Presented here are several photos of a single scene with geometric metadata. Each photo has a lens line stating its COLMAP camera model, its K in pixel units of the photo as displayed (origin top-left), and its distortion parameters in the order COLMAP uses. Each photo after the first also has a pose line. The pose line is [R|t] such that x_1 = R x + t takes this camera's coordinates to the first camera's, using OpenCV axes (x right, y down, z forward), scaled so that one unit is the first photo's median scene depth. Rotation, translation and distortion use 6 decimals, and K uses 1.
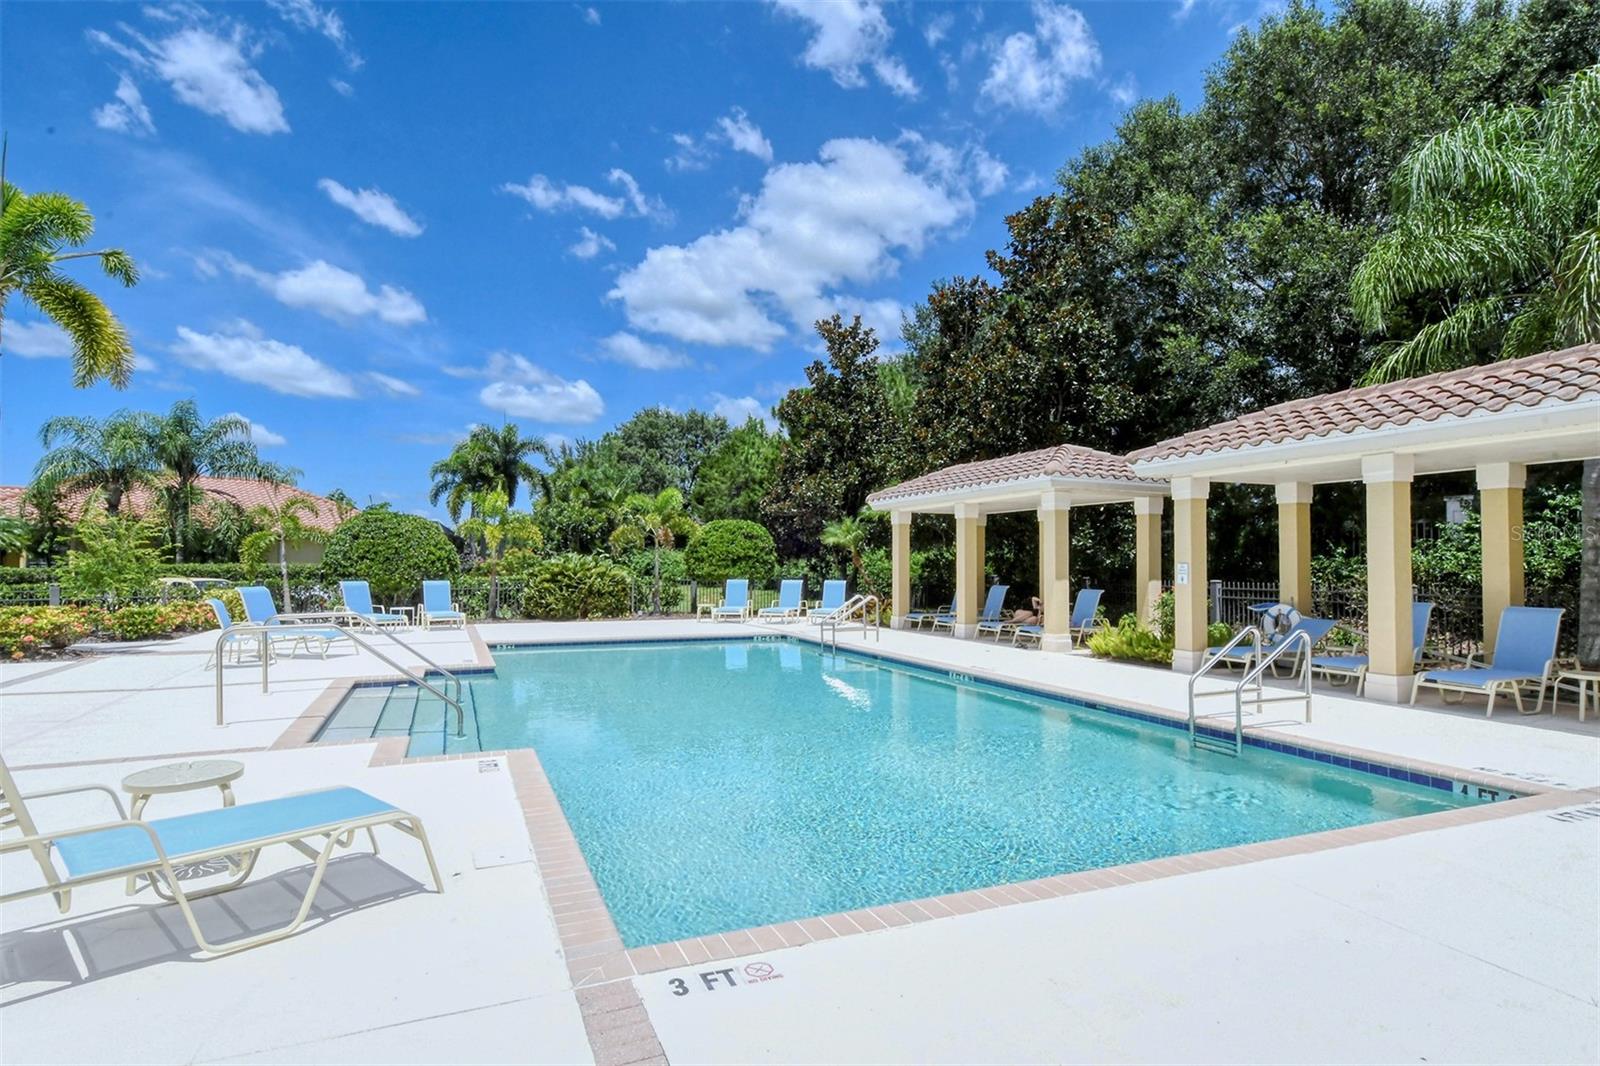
lens RADIAL K [[823.4, 0, 791.5], [0, 823.4, 522.5], [0, 0, 1]] dist [0.000922, -0.004695]
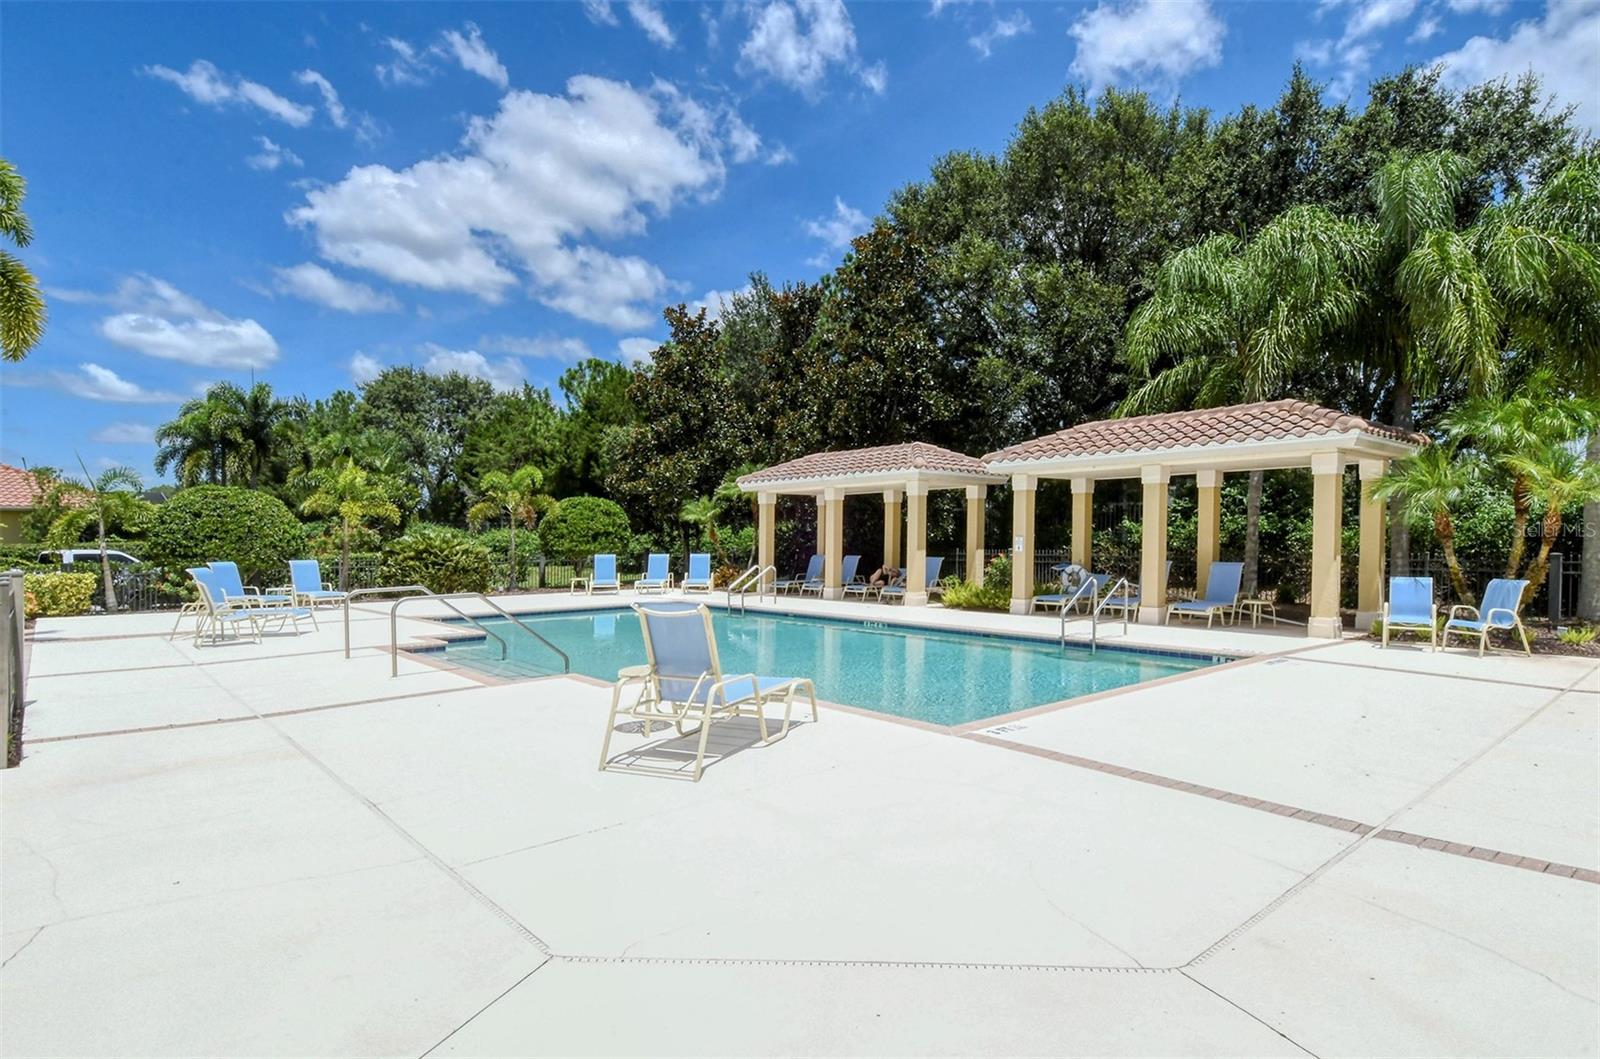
lens RADIAL K [[854.5, 0, 817.8], [0, 854.5, 540.7], [0, 0, 1]] dist [0.000647, -0.005727]
pose [[0.943546, -0.010651, 0.331070, -0.155875], [-0.007647, 0.998516, 0.053918, -0.009095], [-0.331153, -0.053405, 0.942065, -0.118190]]
